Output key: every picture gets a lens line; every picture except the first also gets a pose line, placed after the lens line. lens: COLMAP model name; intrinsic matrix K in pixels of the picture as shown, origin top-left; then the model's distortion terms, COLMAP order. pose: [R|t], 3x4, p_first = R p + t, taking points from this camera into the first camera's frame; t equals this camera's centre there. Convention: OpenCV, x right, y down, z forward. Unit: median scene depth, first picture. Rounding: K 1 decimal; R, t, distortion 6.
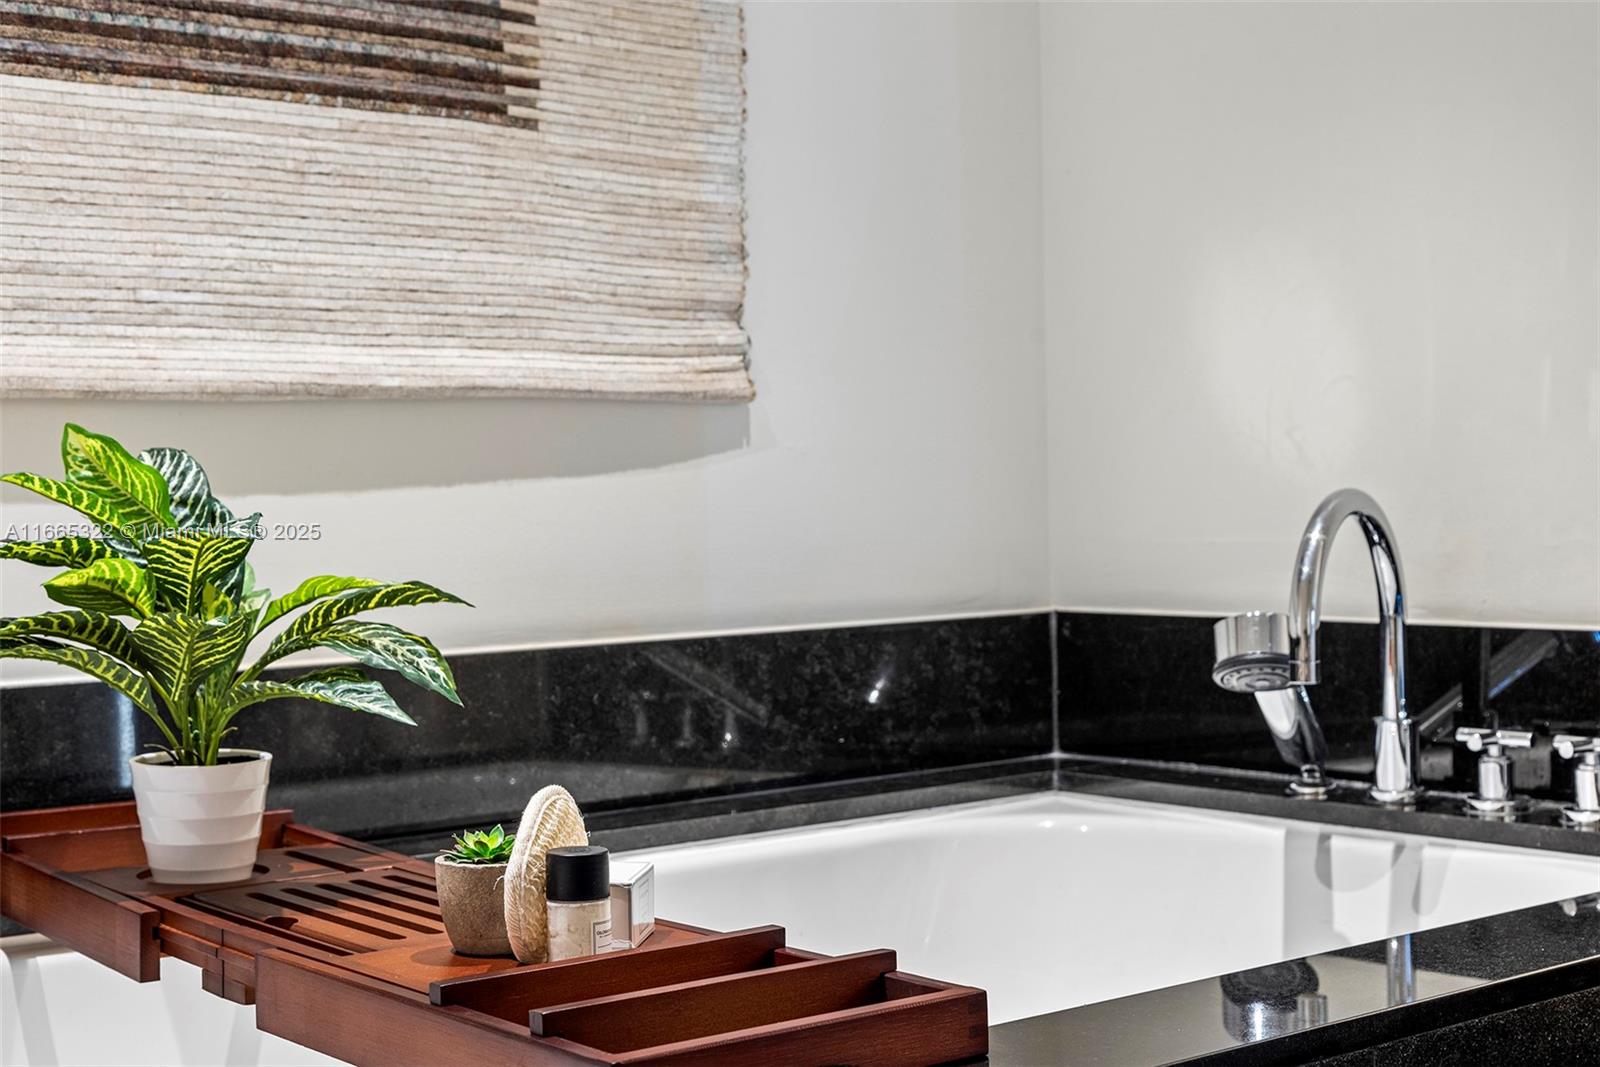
lens RADIAL K [[2299.3, 0, 800.0], [0, 2299.3, 533.5], [0, 0, 1]] dist [-0.030708, 0.028029]
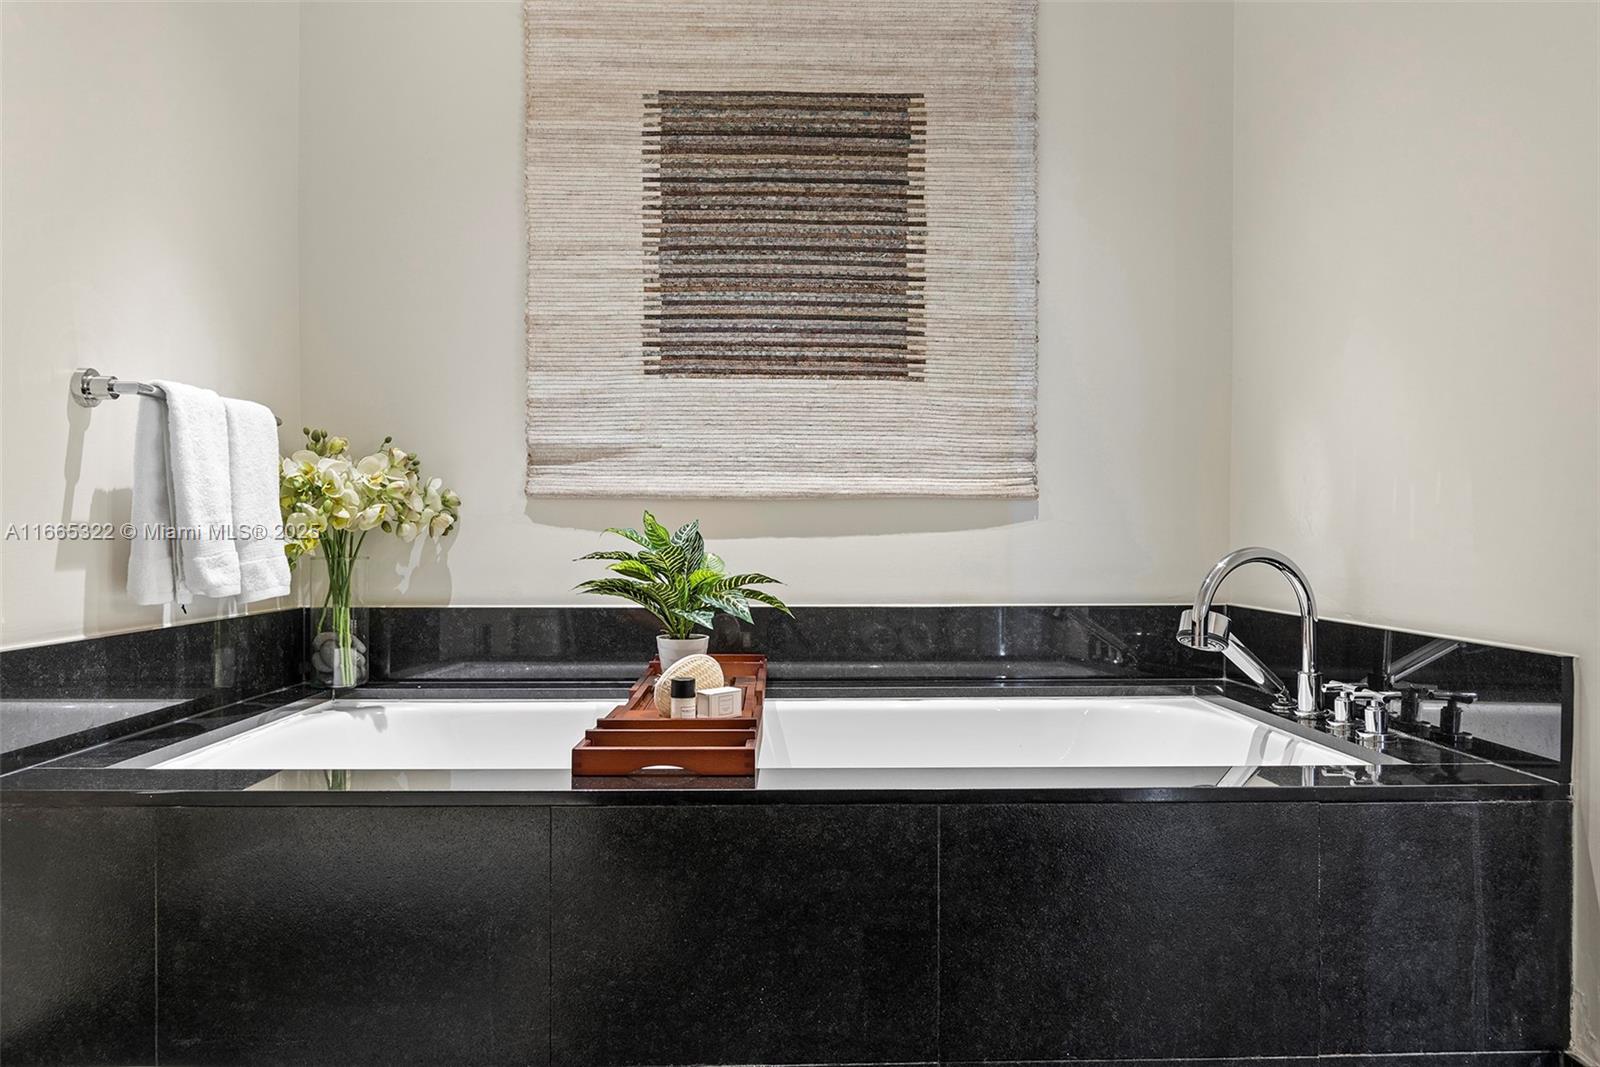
lens RADIAL K [[1084.6, 0, 800.0], [0, 1084.6, 533.5], [0, 0, 1]] dist [0.000746, 0.000869]
pose [[0.802447, 0.019844, -0.596394, 0.456897], [-0.028997, 0.999563, -0.005758, -0.013922], [0.596019, 0.021914, 0.802671, 0.057641]]
